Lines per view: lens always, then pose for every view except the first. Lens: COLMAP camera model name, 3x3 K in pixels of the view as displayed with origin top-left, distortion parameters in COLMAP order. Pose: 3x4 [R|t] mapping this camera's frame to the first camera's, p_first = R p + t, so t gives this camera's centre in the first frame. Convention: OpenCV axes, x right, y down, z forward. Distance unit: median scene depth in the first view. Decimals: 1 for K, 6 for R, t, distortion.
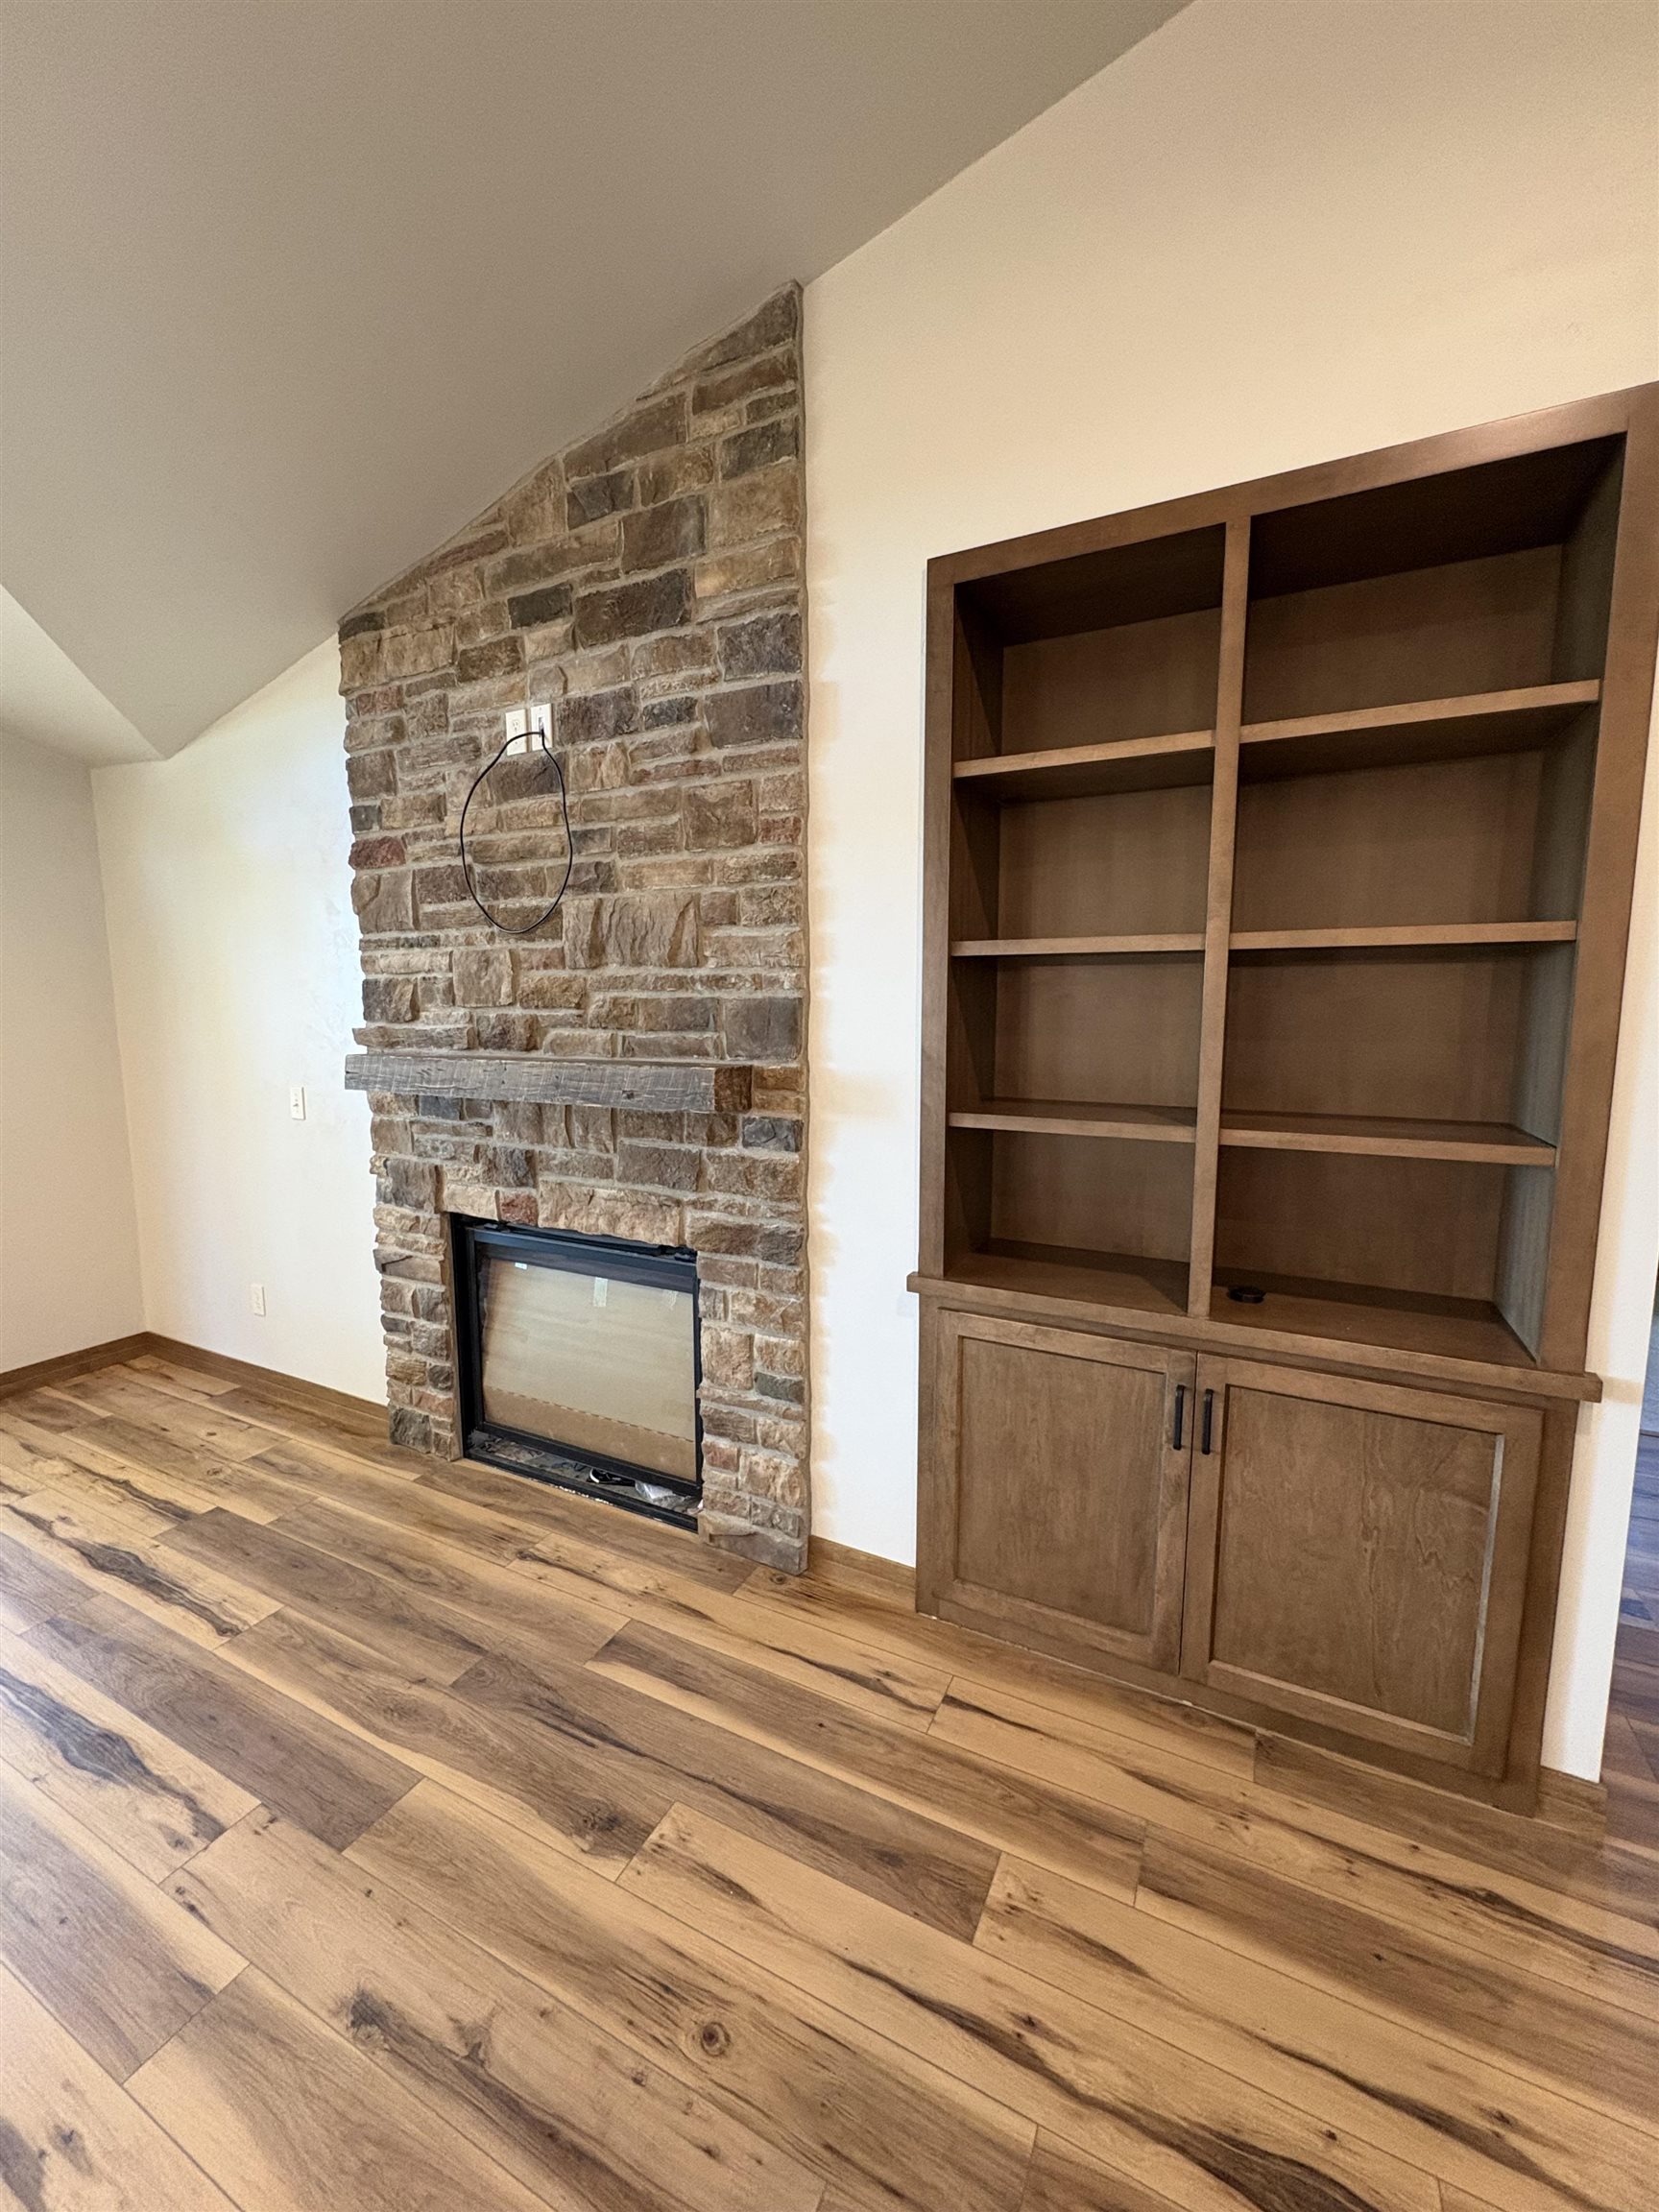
lens RADIAL K [[878.7, 0, 827.9], [0, 878.7, 1104.4], [0, 0, 1]] dist [0.002804, 0.000557]
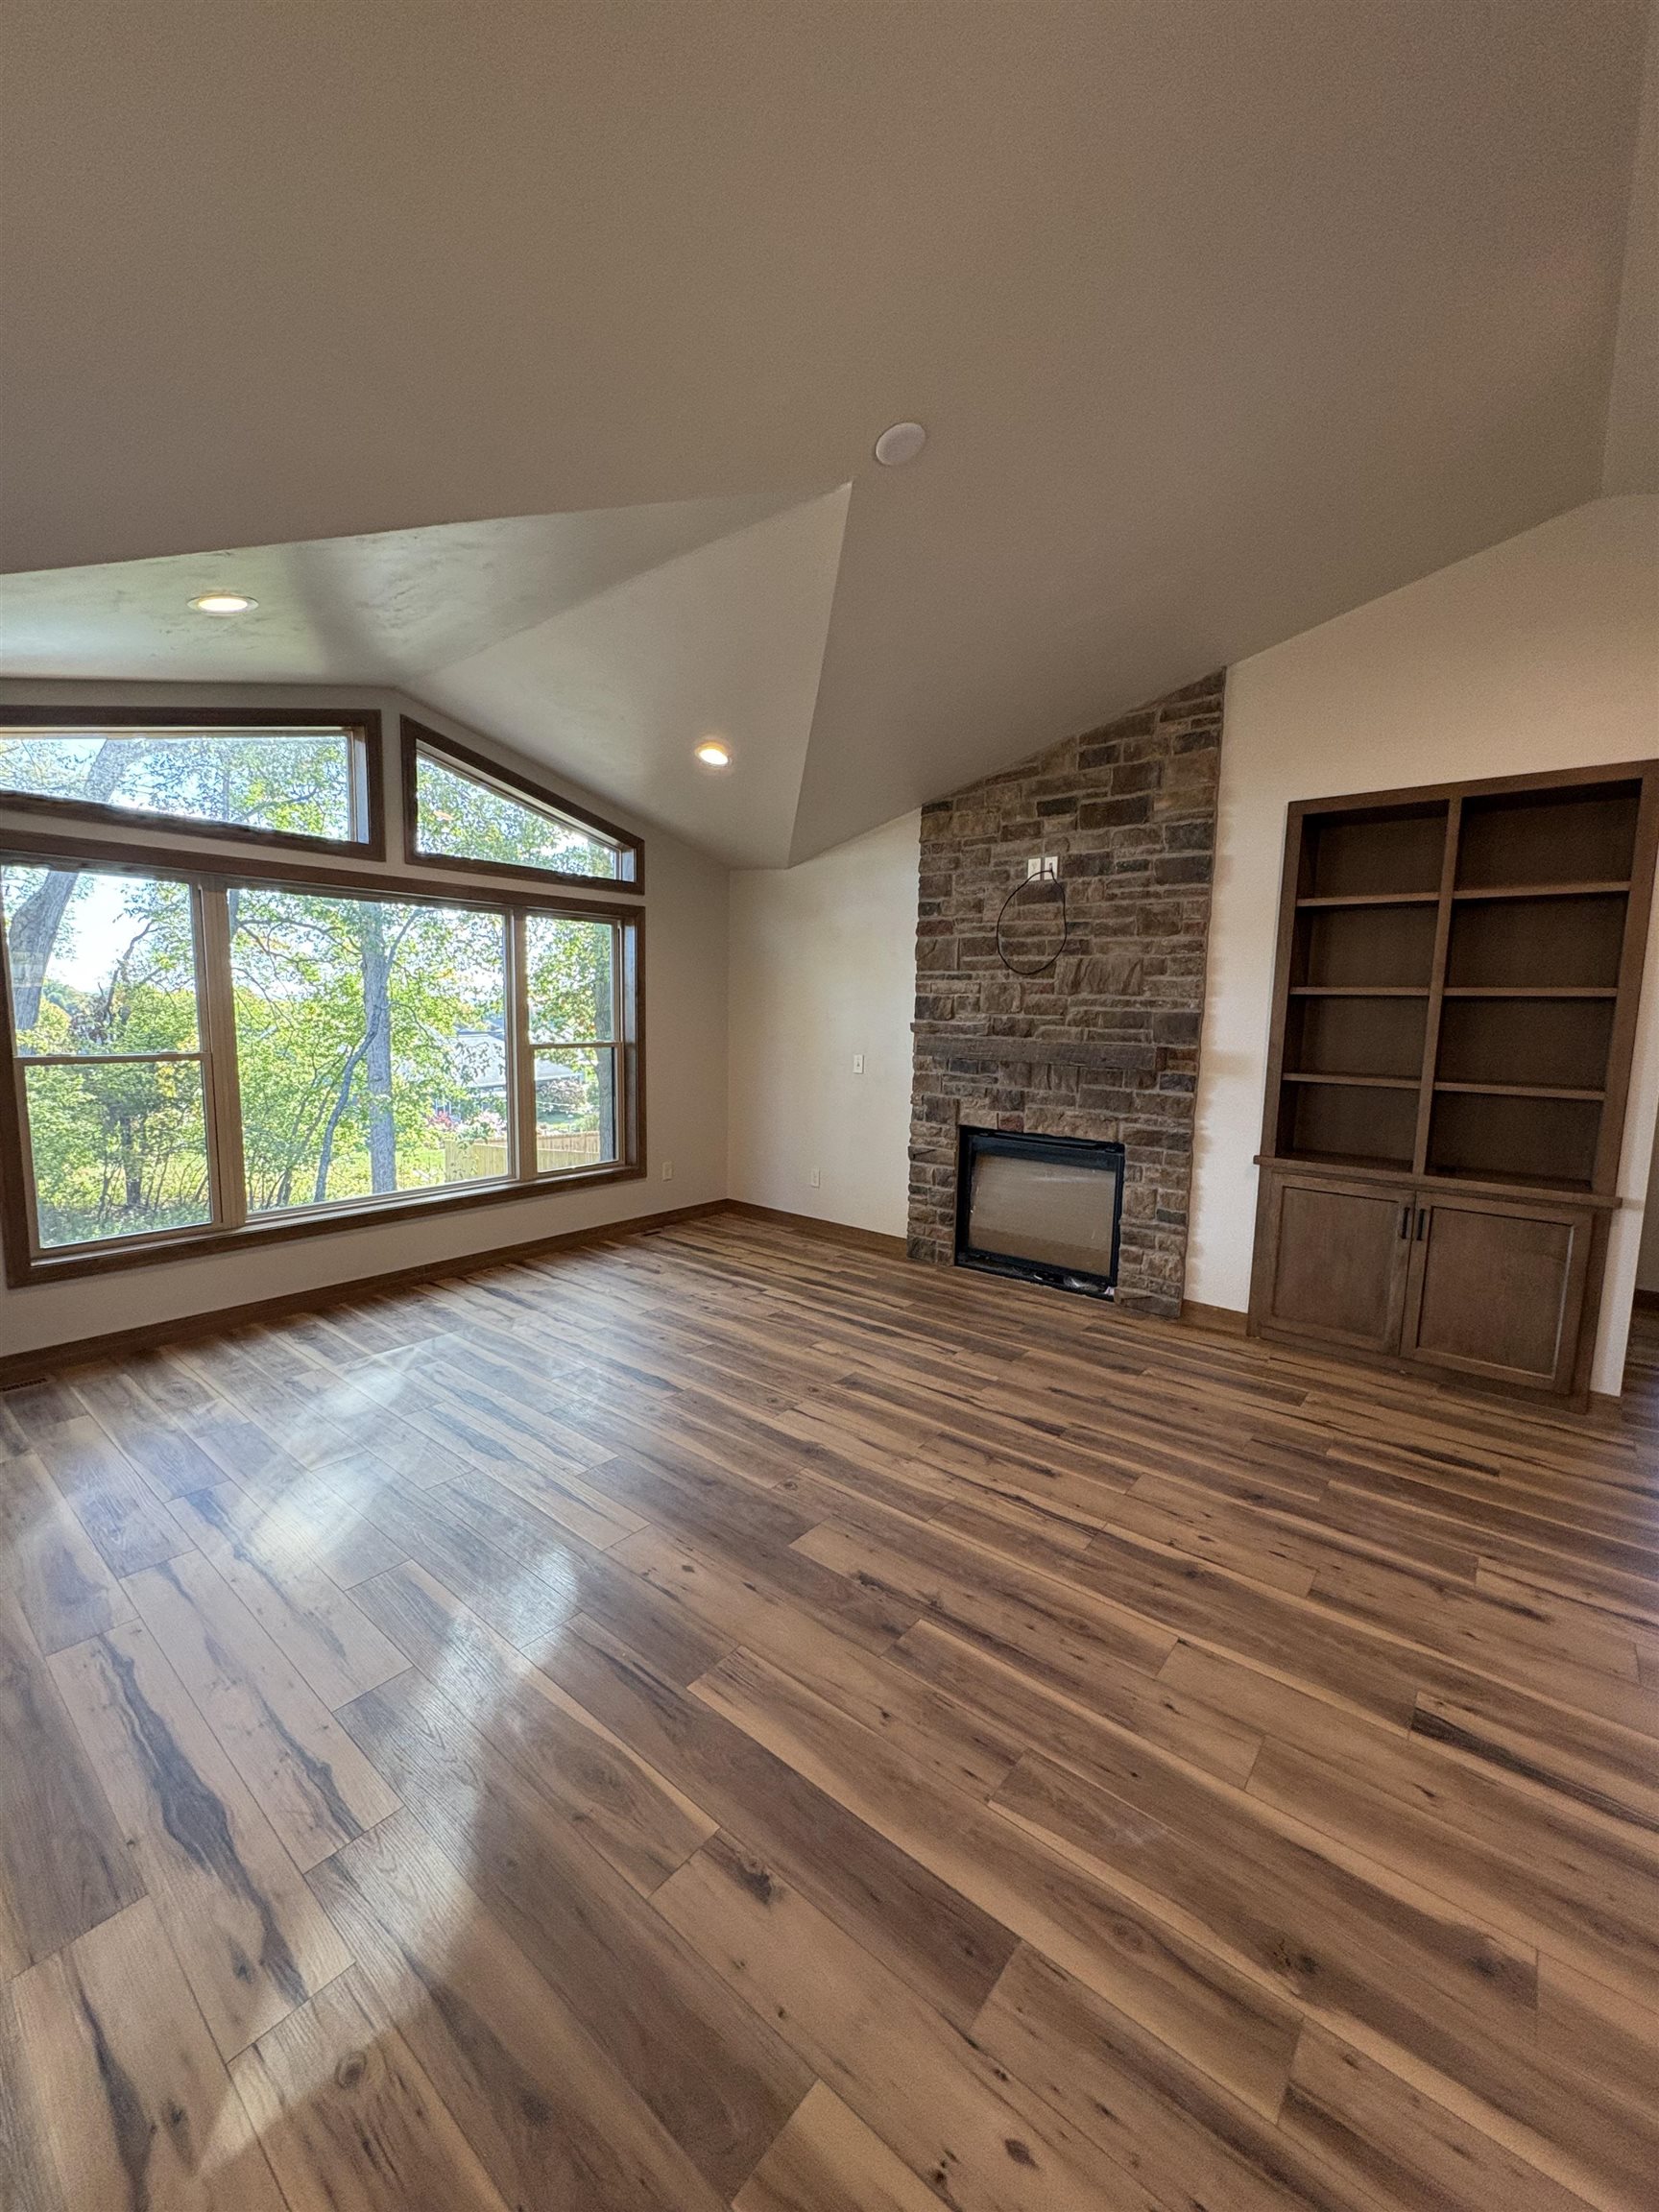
lens RADIAL K [[878.7, 0, 832.9], [0, 878.7, 1106.7], [0, 0, 1]] dist [0.002804, 0.000557]
pose [[0.978073, 0.047758, -0.202712, -0.416110], [-0.049479, 0.998769, -0.003431, 0.132281], [0.202299, 0.013385, 0.979232, -1.061201]]
